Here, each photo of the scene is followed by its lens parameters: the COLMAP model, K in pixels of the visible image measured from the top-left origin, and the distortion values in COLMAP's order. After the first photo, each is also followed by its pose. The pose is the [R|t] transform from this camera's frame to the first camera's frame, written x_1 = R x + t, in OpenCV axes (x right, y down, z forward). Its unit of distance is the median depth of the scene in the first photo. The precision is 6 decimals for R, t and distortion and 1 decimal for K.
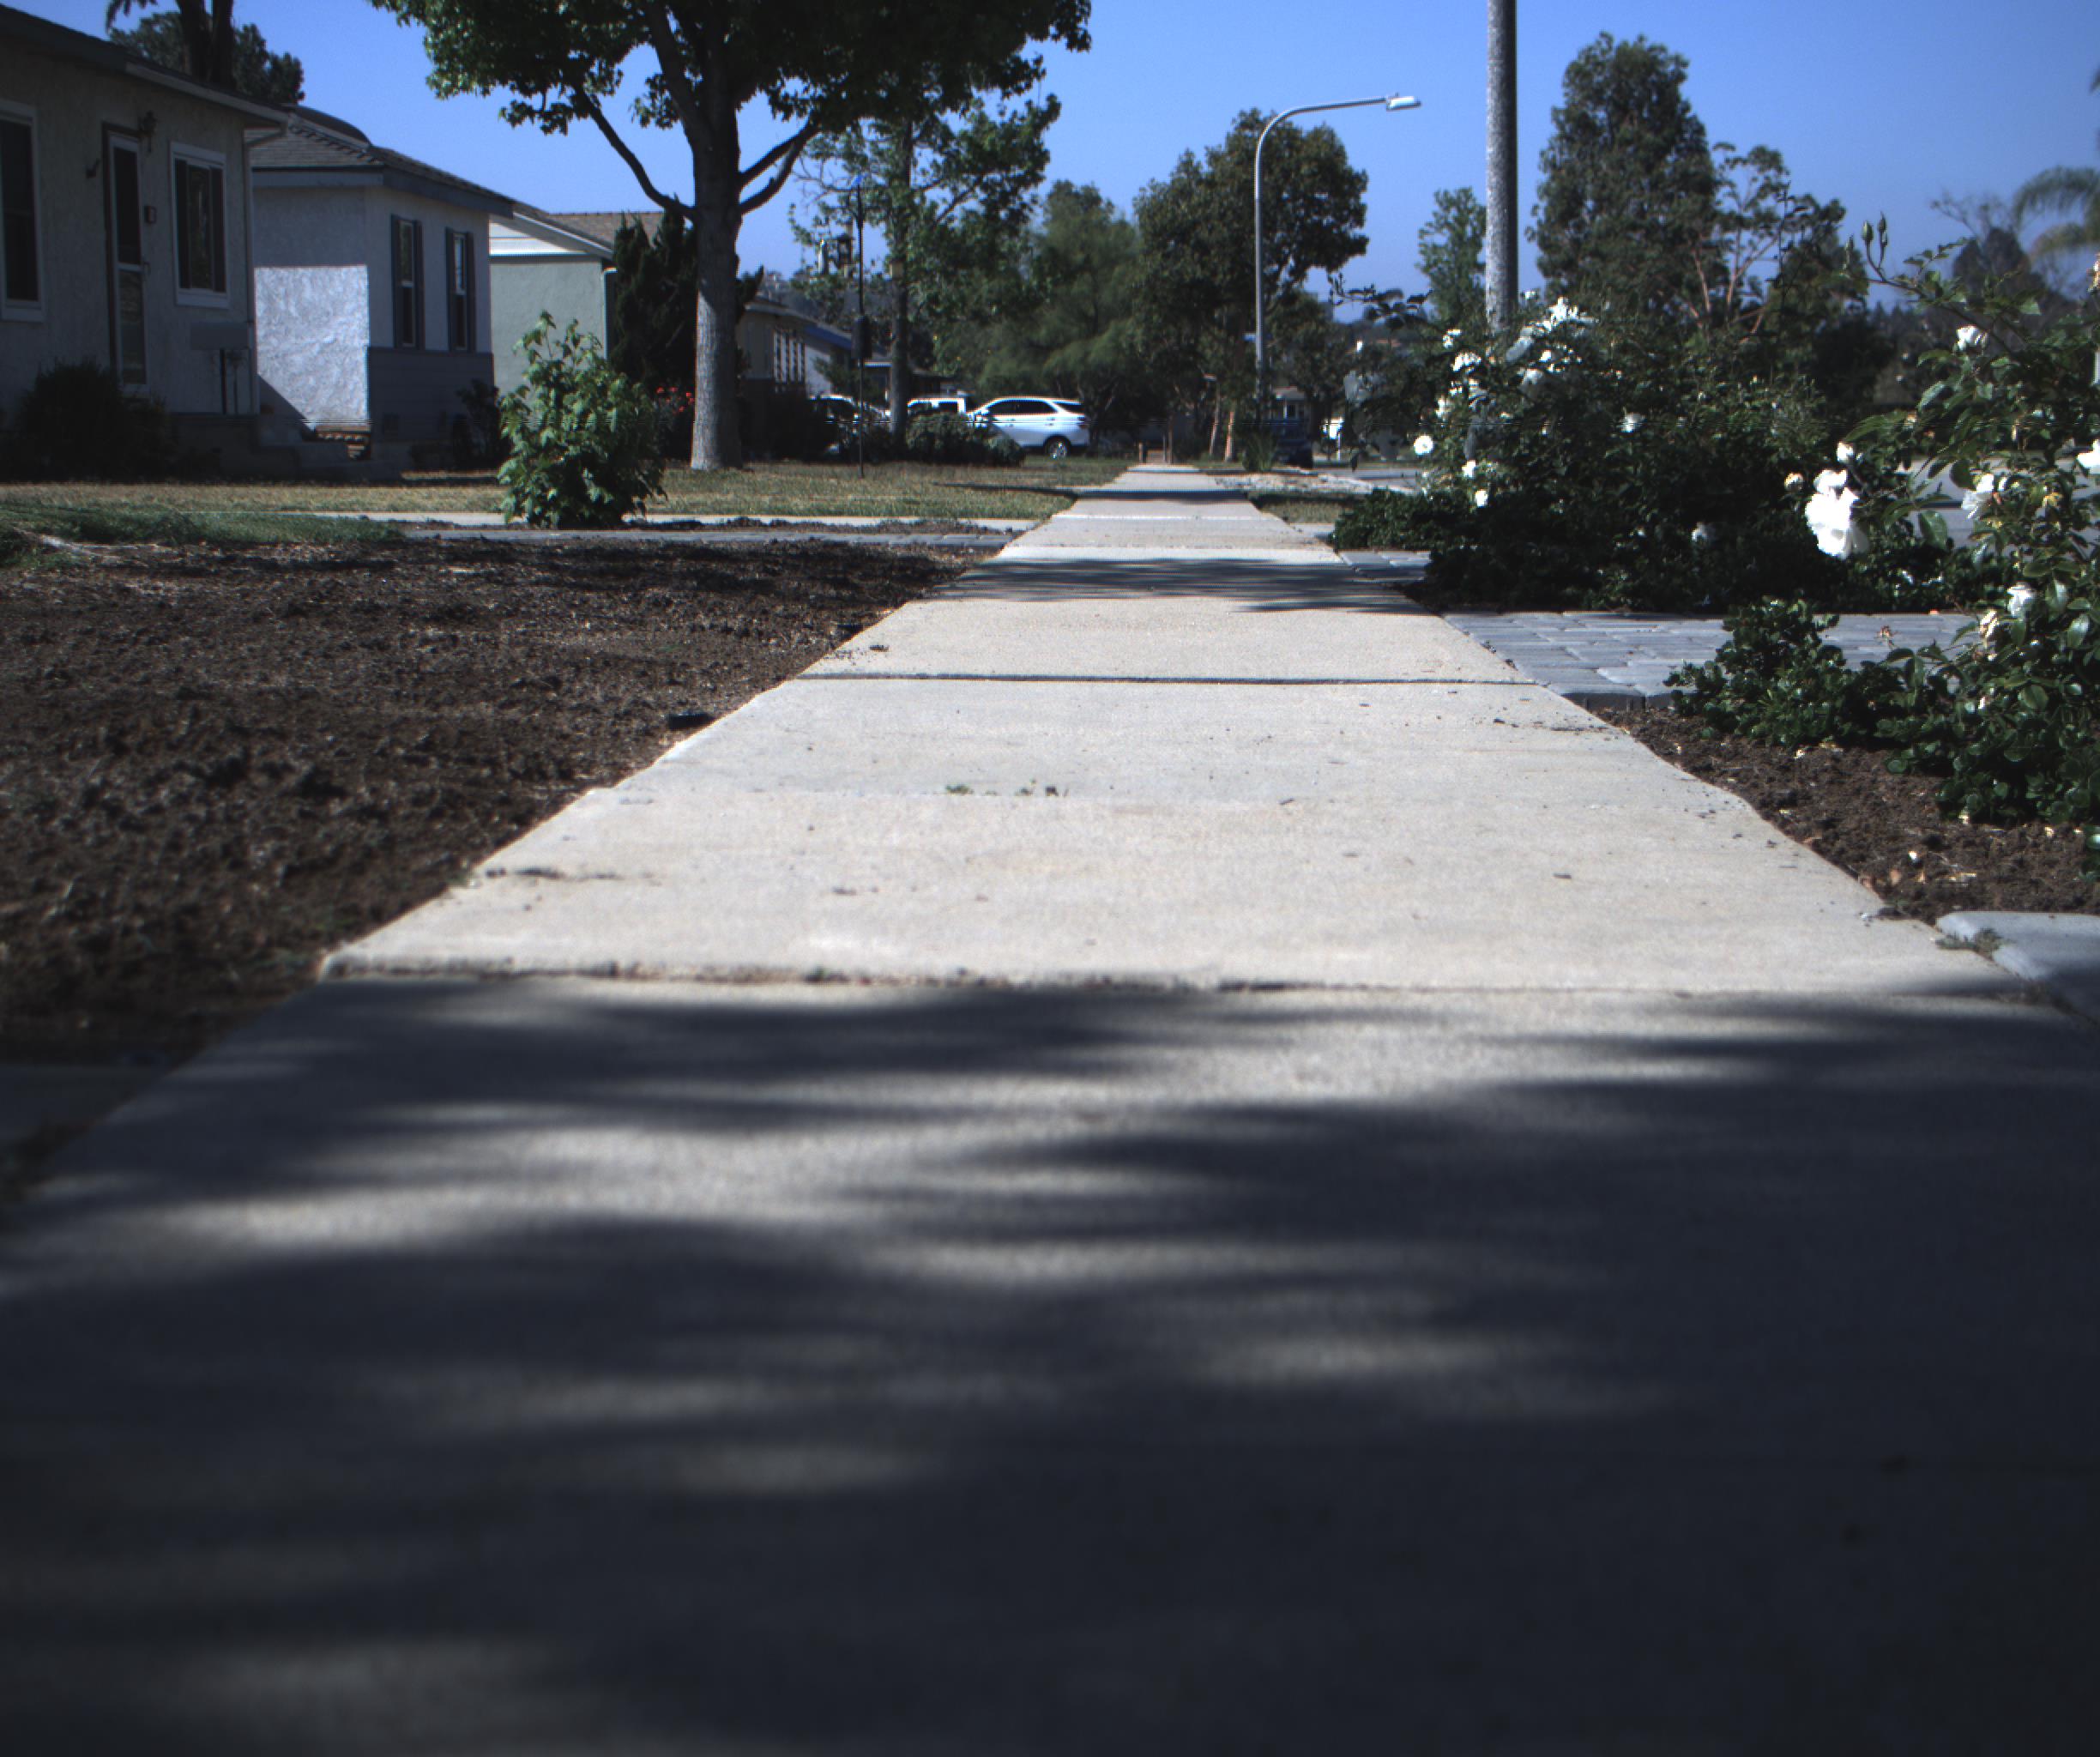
lens RADIAL K [[3930.8, 0, 1016.9], [0, 3930.8, 857.4], [0, 0, 1]] dist [-0.179750, 0.924023]
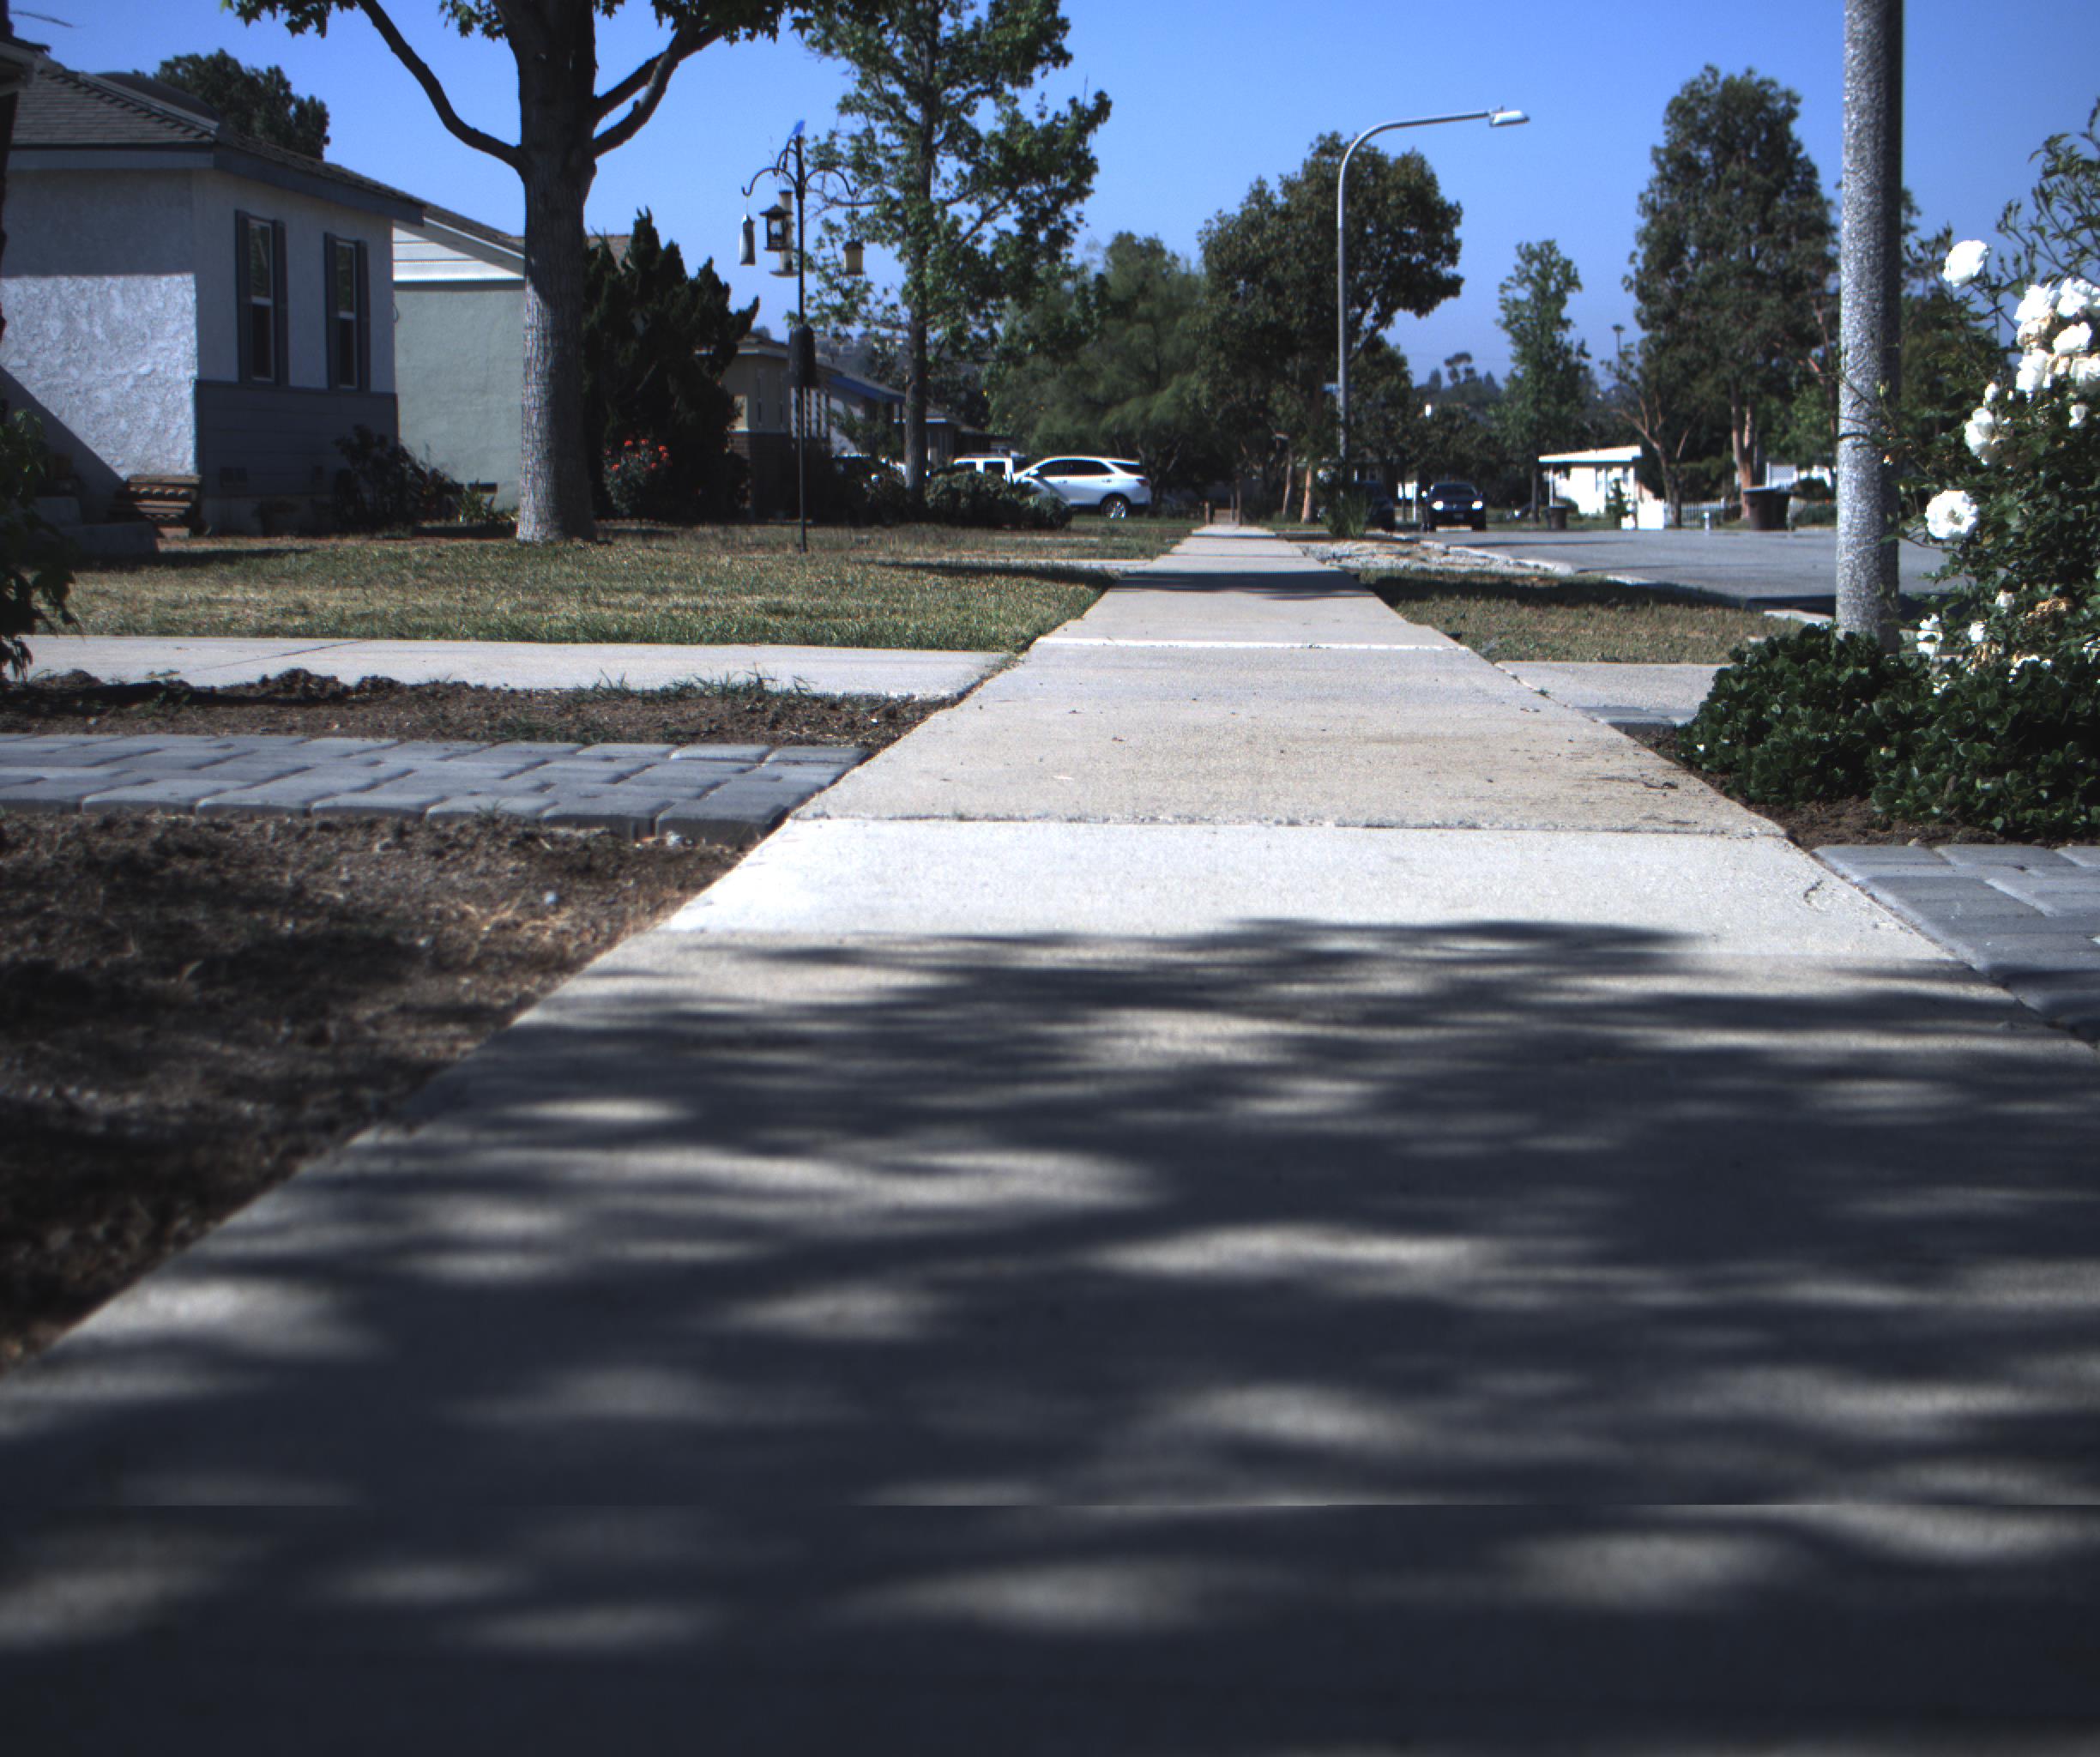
lens RADIAL K [[3930.8, 0, 1016.9], [0, 3930.8, 857.4], [0, 0, 1]] dist [-0.179750, 0.924023]
pose [[0.999856, 0.005029, -0.016180, 0.003714], [-0.005288, 0.999858, -0.016016, -0.012197], [0.016097, 0.016099, 0.999741, 0.113870]]
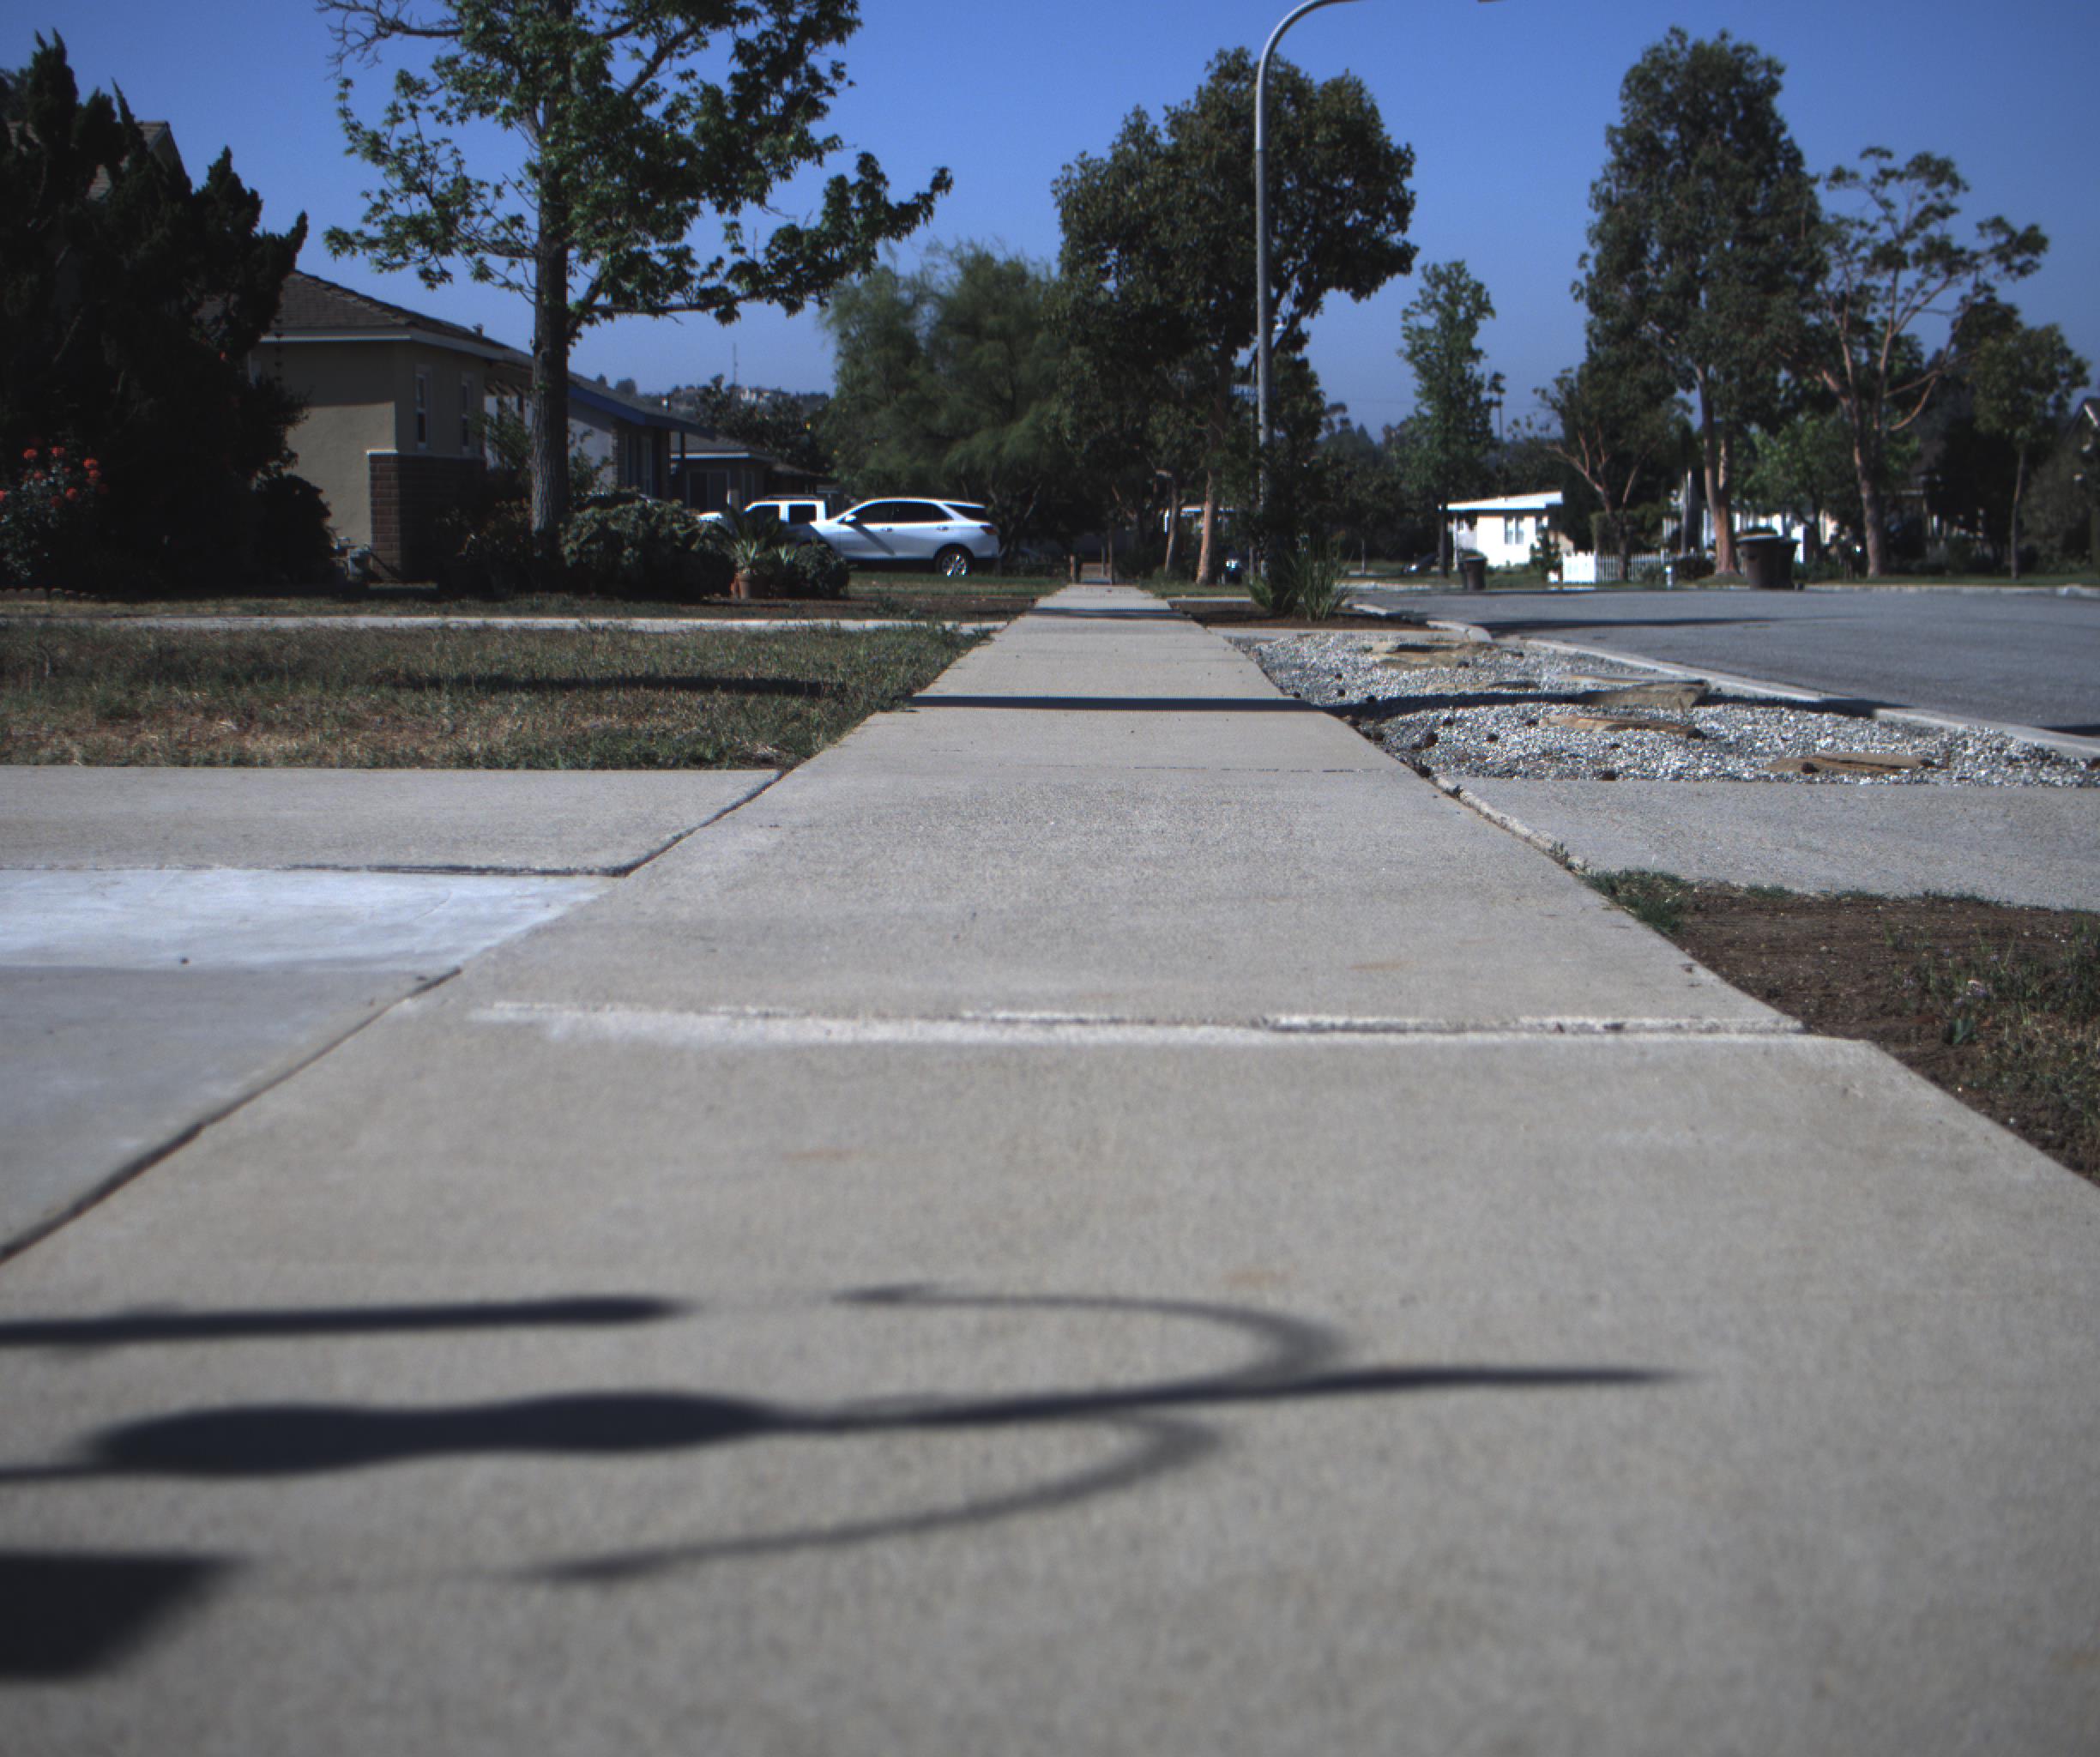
lens RADIAL K [[3930.8, 0, 1016.9], [0, 3930.8, 857.4], [0, 0, 1]] dist [-0.179750, 0.924023]
pose [[0.999872, 0.000633, 0.015999, 0.013429], [-0.000156, 0.999556, -0.029804, -0.038061], [-0.016011, 0.029797, 0.999428, 0.356948]]
